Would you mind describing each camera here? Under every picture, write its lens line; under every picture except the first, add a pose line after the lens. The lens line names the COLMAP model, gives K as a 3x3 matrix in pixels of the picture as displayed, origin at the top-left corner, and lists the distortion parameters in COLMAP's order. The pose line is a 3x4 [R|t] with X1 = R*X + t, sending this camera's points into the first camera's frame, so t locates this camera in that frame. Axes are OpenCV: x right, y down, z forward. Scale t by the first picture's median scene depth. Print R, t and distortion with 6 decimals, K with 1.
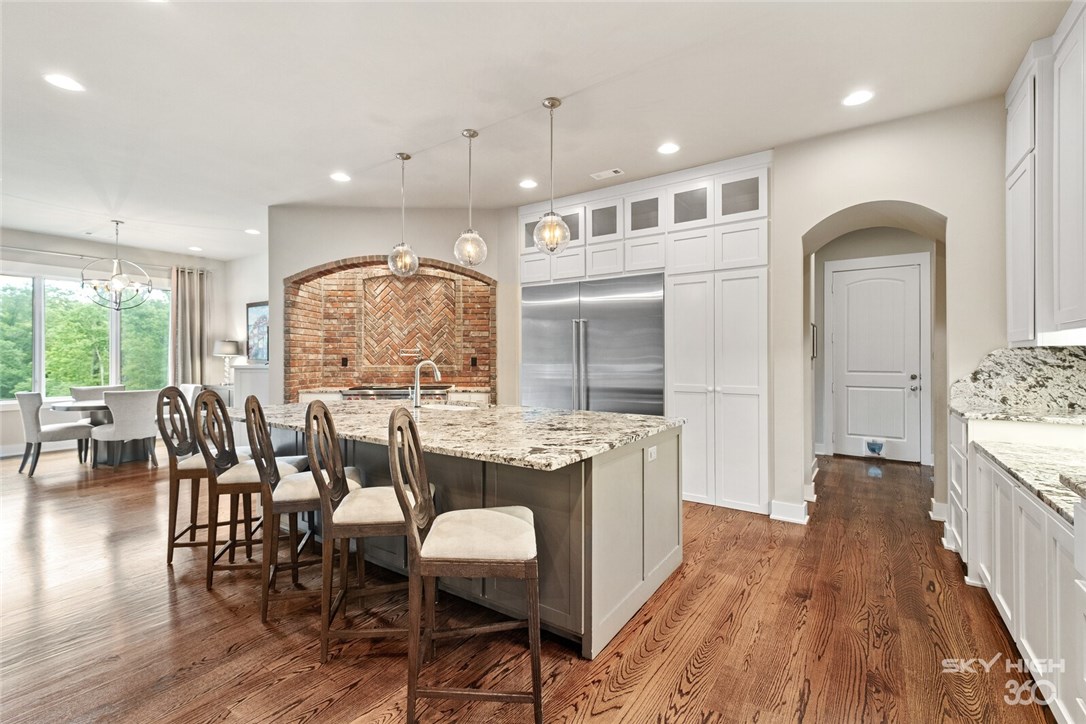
lens RADIAL K [[471.9, 0, 550.4], [0, 471.9, 358.5], [0, 0, 1]] dist [-0.007966, 0.000549]
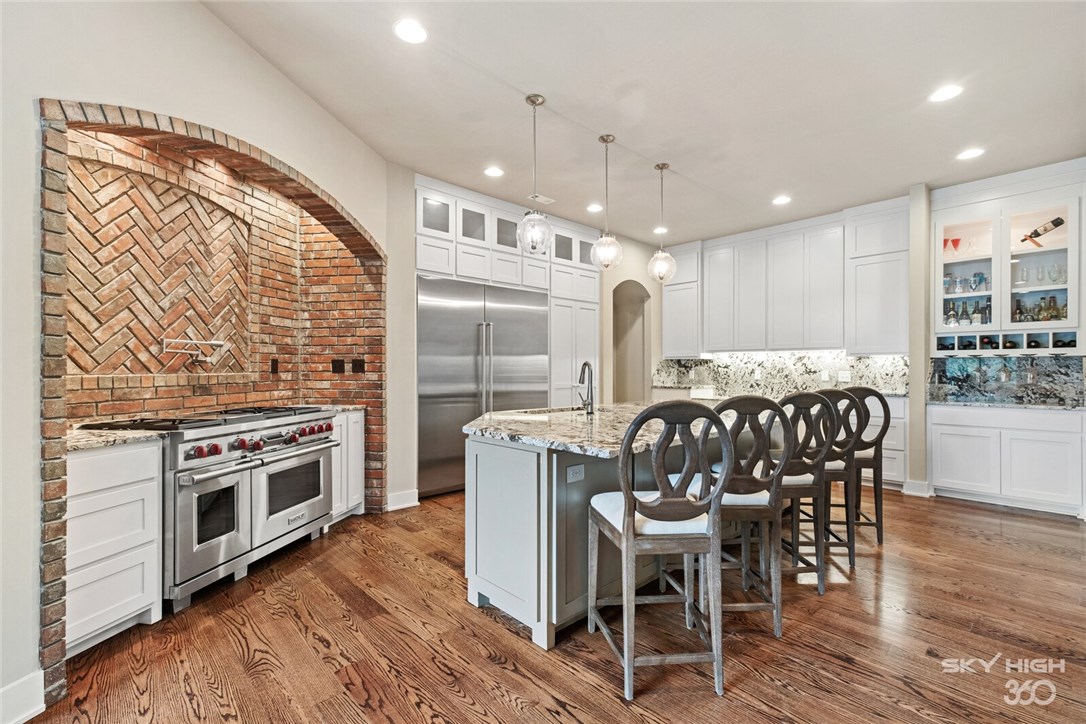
lens RADIAL K [[471.9, 0, 544.1], [0, 471.9, 365.6], [0, 0, 1]] dist [-0.007966, 0.000549]
pose [[0.231424, 0.003220, 0.972848, -1.206755], [-0.010782, 0.999942, -0.000744, 0.004622], [-0.972793, -0.010317, 0.231445, 0.924626]]
